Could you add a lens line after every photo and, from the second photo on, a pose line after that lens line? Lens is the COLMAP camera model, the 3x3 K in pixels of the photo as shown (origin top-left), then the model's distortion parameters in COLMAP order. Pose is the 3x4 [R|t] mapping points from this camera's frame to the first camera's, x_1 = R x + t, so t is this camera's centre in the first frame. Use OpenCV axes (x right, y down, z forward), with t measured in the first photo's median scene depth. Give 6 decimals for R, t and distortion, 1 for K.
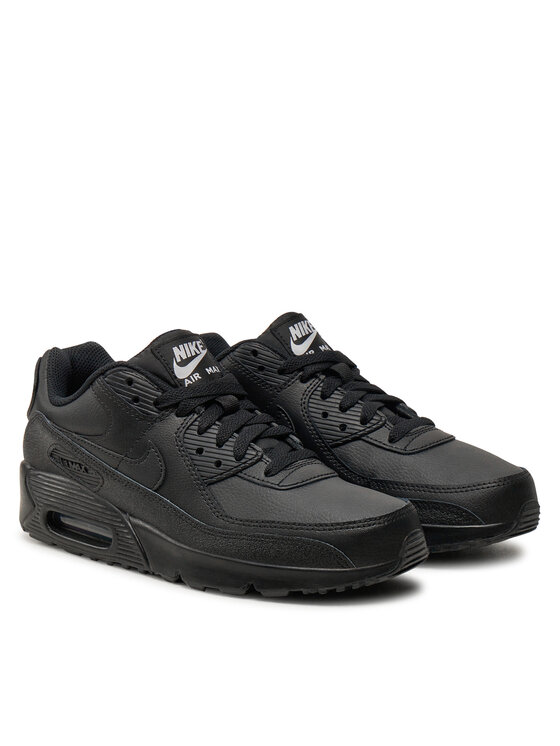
lens RADIAL K [[2048.3, 0, 280.0], [0, 2048.3, 373.0], [0, 0, 1]] dist [-1.978533, -0.045934]
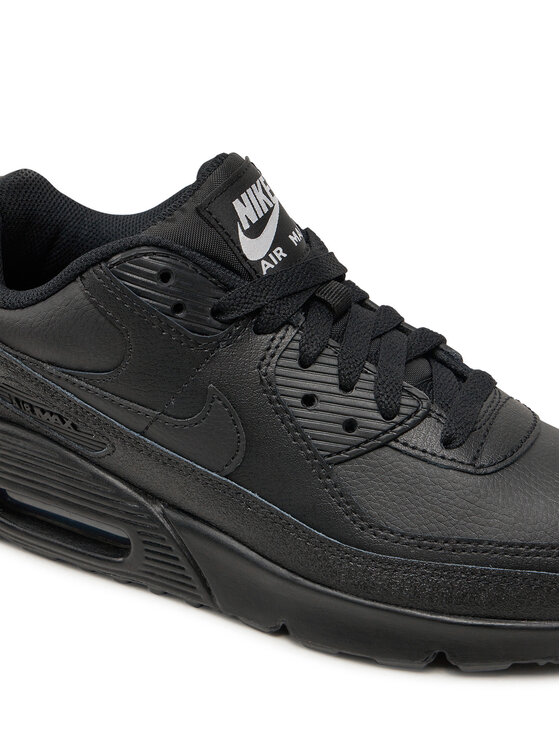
lens RADIAL K [[1209.4, 0, 280.0], [0, 1209.4, 373.0], [0, 0, 1]] dist [-0.530405, 0.014048]
pose [[0.954699, -0.084027, 0.285463, -0.137976], [0.001352, 0.960520, 0.278208, -0.058643], [-0.297570, -0.265219, 0.917121, 0.700395]]
